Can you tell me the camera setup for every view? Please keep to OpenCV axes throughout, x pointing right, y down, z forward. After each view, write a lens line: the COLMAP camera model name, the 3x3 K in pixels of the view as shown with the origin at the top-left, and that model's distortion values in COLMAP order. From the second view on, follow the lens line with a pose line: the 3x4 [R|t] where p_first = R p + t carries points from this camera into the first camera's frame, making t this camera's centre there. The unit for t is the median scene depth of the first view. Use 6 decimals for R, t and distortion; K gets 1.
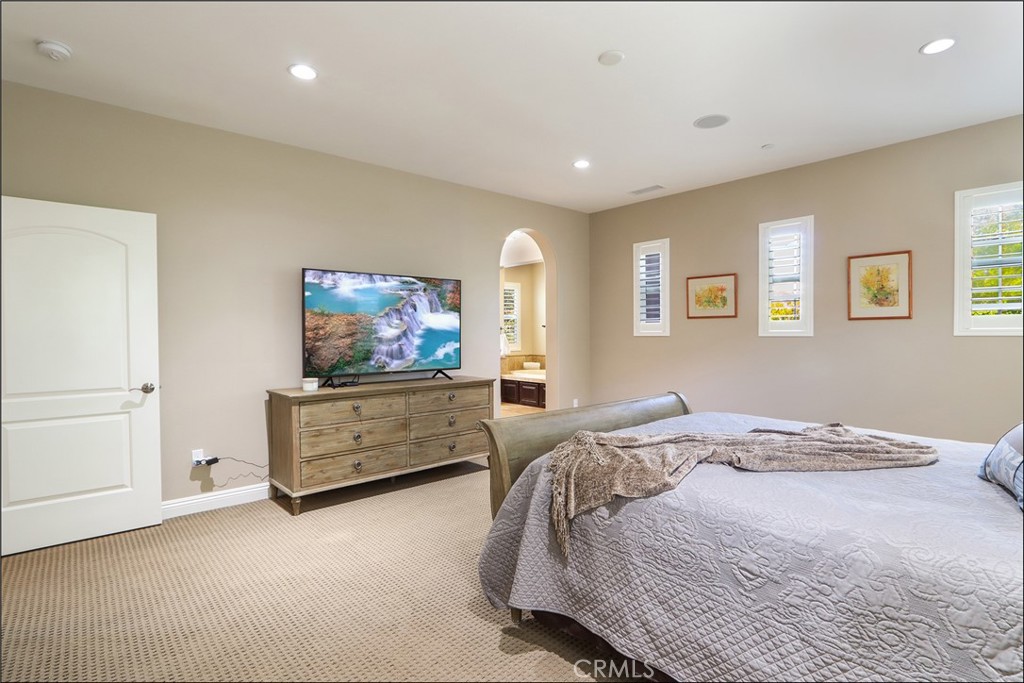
lens RADIAL K [[495.9, 0, 507.4], [0, 495.9, 336.0], [0, 0, 1]] dist [-0.014788, 0.002061]
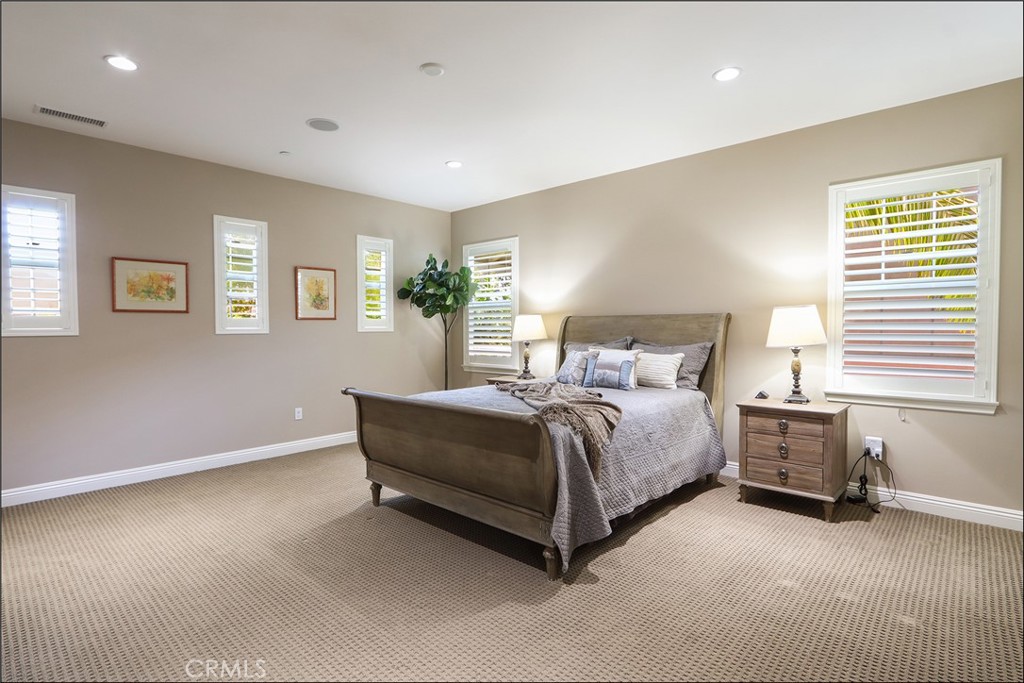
lens RADIAL K [[499.2, 0, 508.1], [0, 499.2, 344.3], [0, 0, 1]] dist [-0.021744, 0.001835]
pose [[-0.092804, -0.025371, 0.995361, -0.493478], [0.011518, 0.999581, 0.026553, 0.001434], [-0.995618, 0.013928, -0.092473, 0.538395]]
